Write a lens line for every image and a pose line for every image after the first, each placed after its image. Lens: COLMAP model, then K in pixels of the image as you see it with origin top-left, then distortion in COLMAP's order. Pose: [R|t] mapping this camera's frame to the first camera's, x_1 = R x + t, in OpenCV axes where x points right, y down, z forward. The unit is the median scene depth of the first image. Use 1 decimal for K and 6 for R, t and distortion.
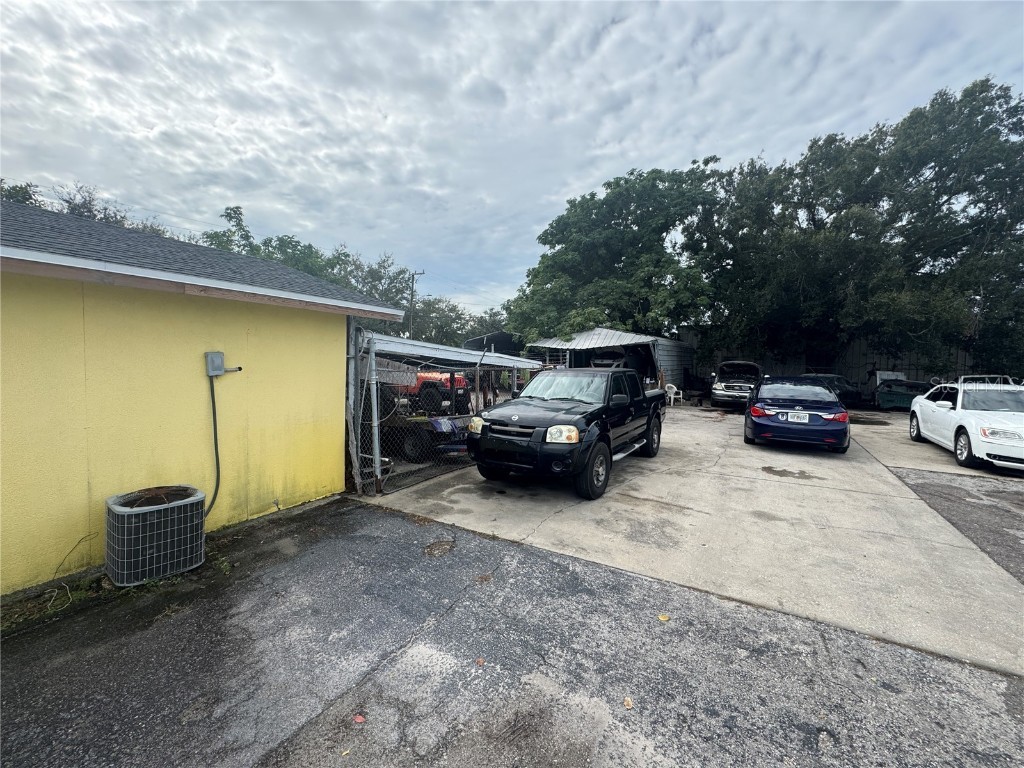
lens RADIAL K [[409.4, 0, 512.0], [0, 409.4, 384.0], [0, 0, 1]] dist [-0.002314, 0.000320]
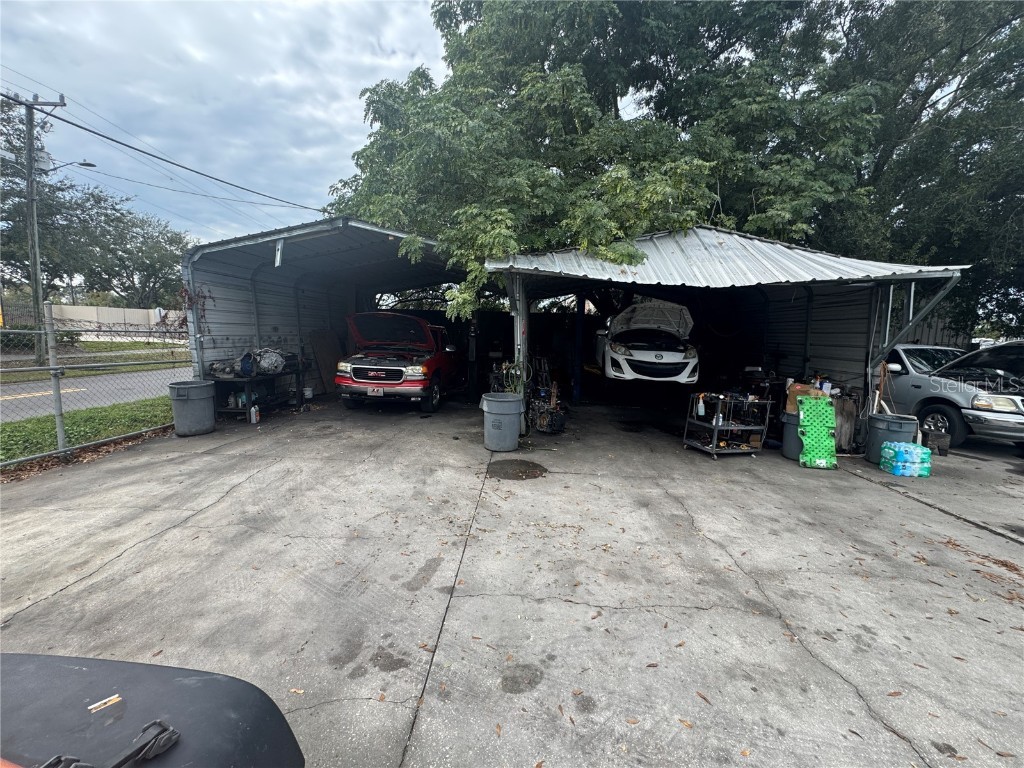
lens RADIAL K [[409.4, 0, 512.0], [0, 409.4, 384.0], [0, 0, 1]] dist [-0.002314, 0.000320]
pose [[0.861727, -0.057890, 0.504060, -0.064876], [0.019323, 0.996493, 0.081411, -0.021558], [-0.507005, -0.060414, 0.859823, 0.441746]]
